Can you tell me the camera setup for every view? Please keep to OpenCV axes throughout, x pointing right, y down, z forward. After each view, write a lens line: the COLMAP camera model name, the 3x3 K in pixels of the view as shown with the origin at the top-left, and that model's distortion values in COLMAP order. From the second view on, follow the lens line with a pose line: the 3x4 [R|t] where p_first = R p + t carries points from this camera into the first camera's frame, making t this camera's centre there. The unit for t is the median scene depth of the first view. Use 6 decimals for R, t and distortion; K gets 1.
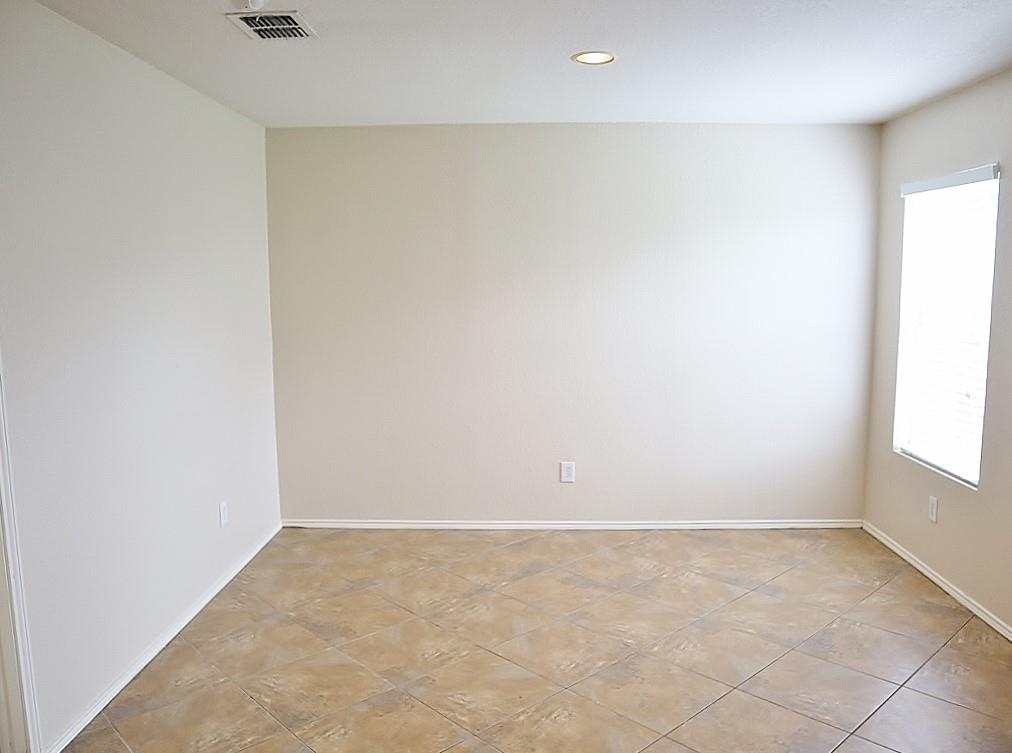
lens RADIAL K [[801.2, 0, 506.0], [0, 801.2, 376.5], [0, 0, 1]] dist [-0.074566, 0.010091]
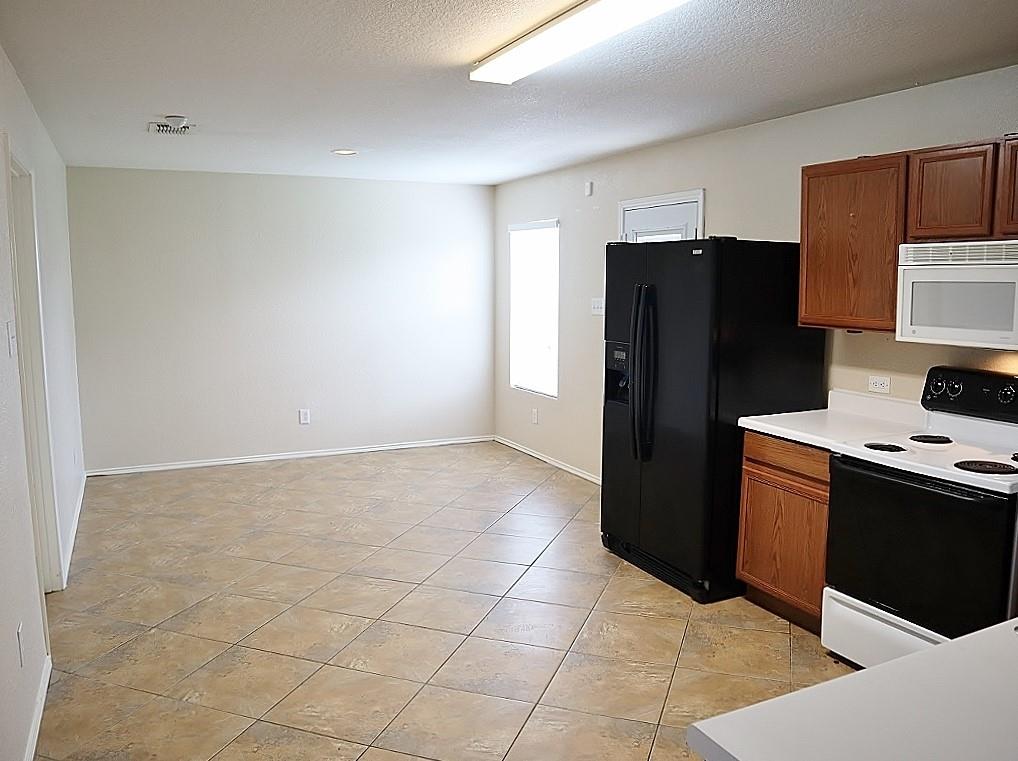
lens RADIAL K [[805.1, 0, 509.0], [0, 805.1, 380.5], [0, 0, 1]] dist [-0.117693, 0.090021]
pose [[0.886207, -0.053703, 0.460166, -0.312511], [0.052307, 0.998506, 0.015793, 0.063508], [-0.460326, 0.010074, 0.887693, -0.539483]]
